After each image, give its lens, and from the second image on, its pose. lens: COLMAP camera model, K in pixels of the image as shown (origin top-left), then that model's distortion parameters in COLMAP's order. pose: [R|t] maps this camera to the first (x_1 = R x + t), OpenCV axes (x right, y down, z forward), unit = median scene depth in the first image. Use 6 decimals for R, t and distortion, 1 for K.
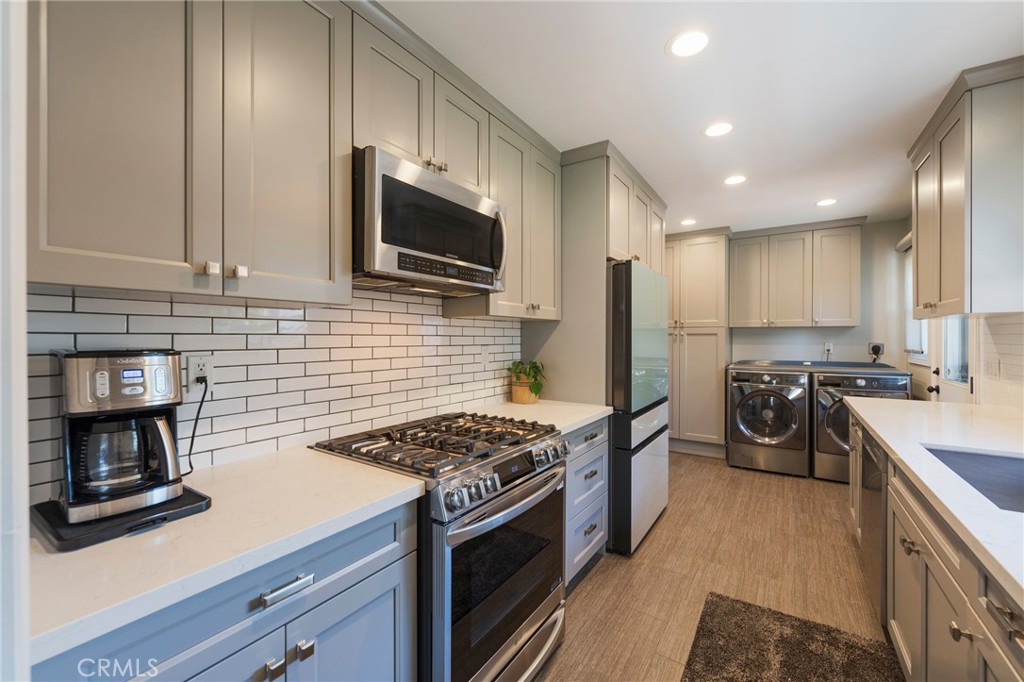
lens RADIAL K [[414.3, 0, 503.2], [0, 414.3, 337.8], [0, 0, 1]] dist [-0.001333, -0.000162]
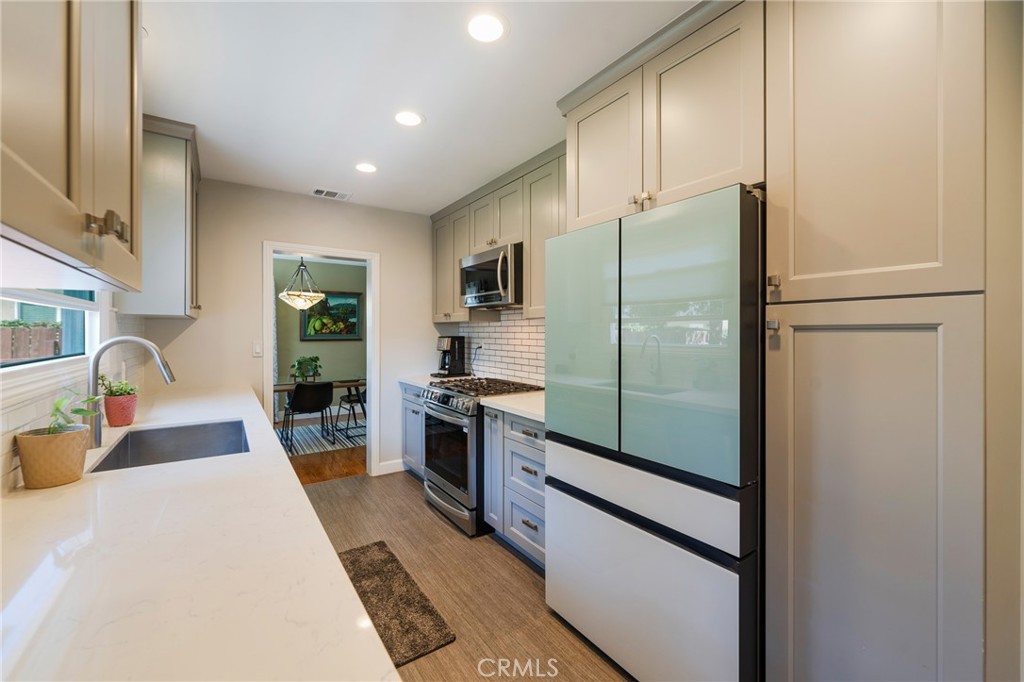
lens RADIAL K [[414.3, 0, 508.3], [0, 414.3, 333.0], [0, 0, 1]] dist [-0.001333, -0.000162]
pose [[-0.367163, 0.003533, -0.930150, 1.026808], [0.000321, 0.999993, 0.003672, -0.007830], [0.930157, 0.001049, -0.367162, 1.162407]]
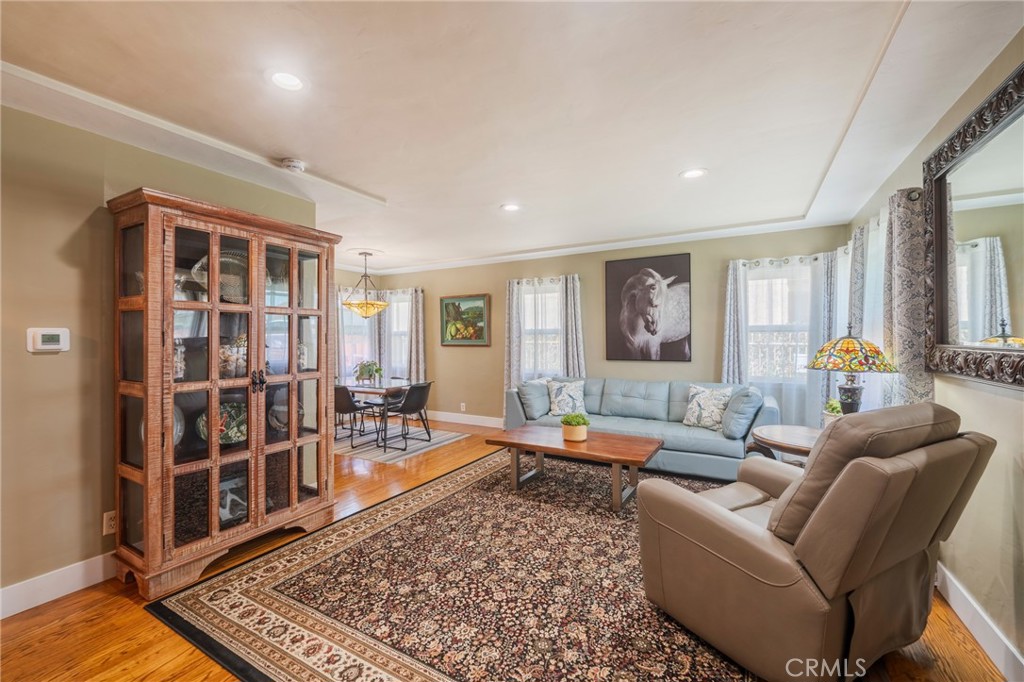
lens RADIAL K [[414.3, 0, 510.9], [0, 414.3, 341.5], [0, 0, 1]] dist [-0.001333, -0.000162]
pose [[-0.997494, 0.007693, -0.070328, -1.086092], [0.007027, 0.999928, 0.009709, -0.001712], [0.070397, 0.009191, -0.997477, 1.710448]]
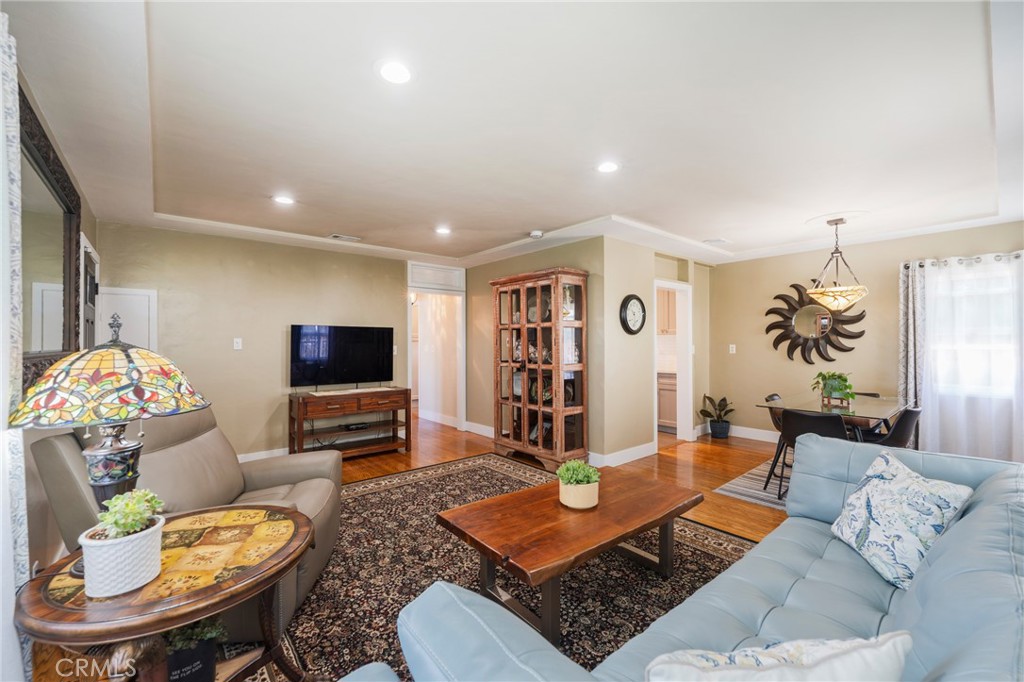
lens RADIAL K [[414.3, 0, 516.4], [0, 414.3, 341.0], [0, 0, 1]] dist [-0.001333, -0.000162]
pose [[0.264795, 0.002813, 0.964301, -2.279421], [0.005089, 0.999978, -0.004314, -0.000510], [-0.964291, 0.006049, 0.264774, 0.235121]]
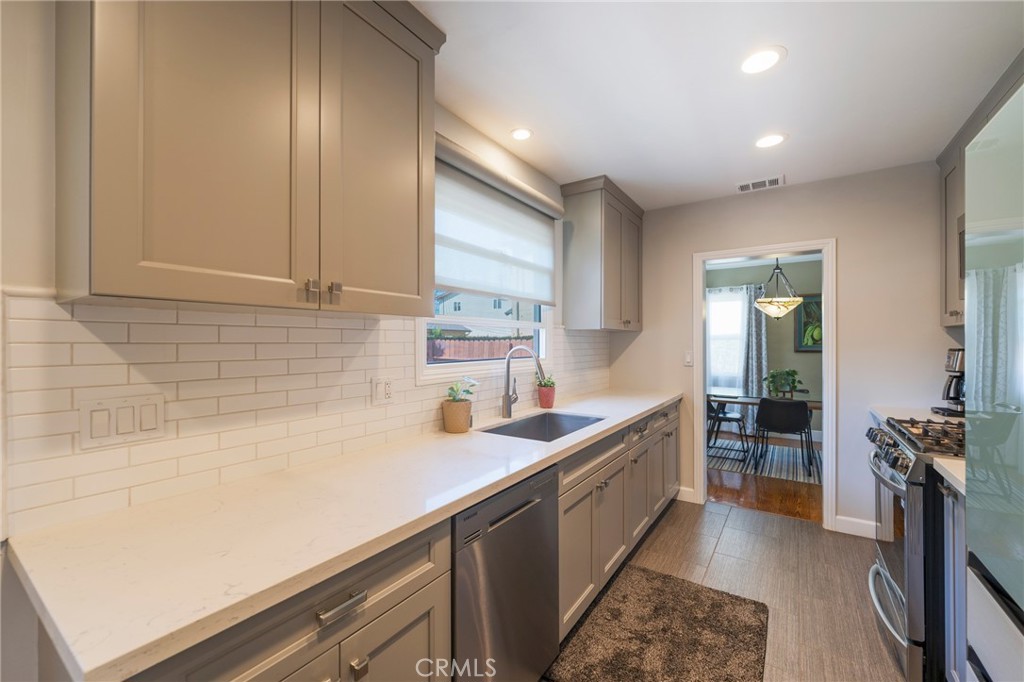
lens RADIAL K [[414.3, 0, 514.0], [0, 414.3, 342.6], [0, 0, 1]] dist [-0.001333, -0.000162]
pose [[-0.999982, 0.003589, -0.004771, 0.691152], [0.003589, 0.999994, -0.000108, -0.006891], [0.004770, -0.000125, -0.999989, 1.306430]]
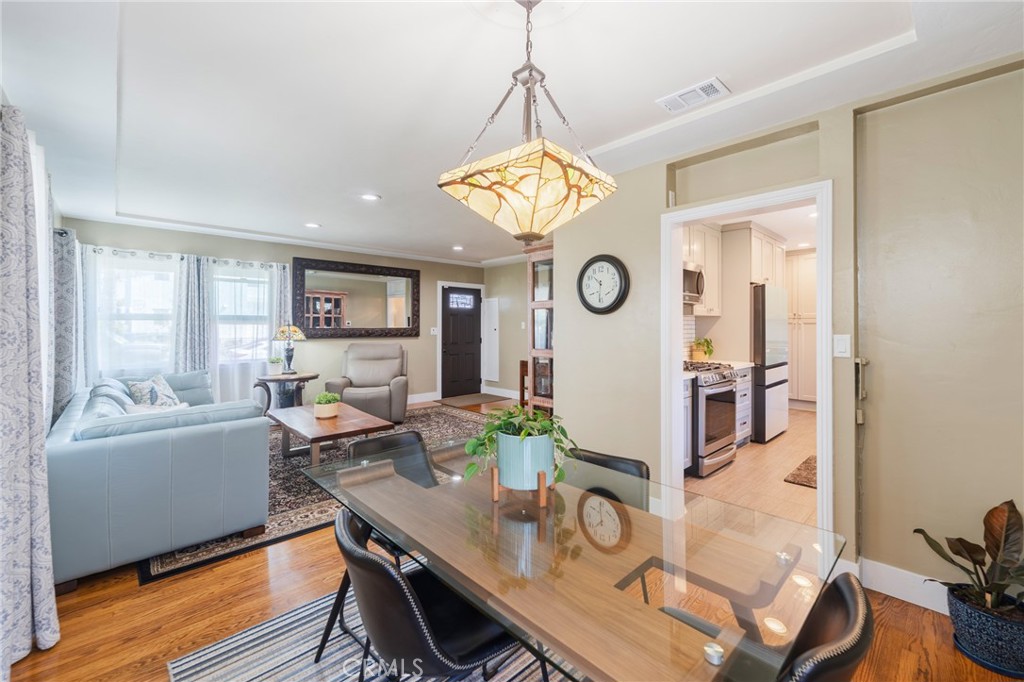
lens RADIAL K [[414.3, 0, 501.0], [0, 414.3, 322.0], [0, 0, 1]] dist [-0.001333, -0.000162]
pose [[0.974130, 0.000153, -0.225990, -0.405171], [-0.002896, 0.999926, -0.011806, 0.008559], [0.225971, 0.012155, 0.974058, -1.024300]]
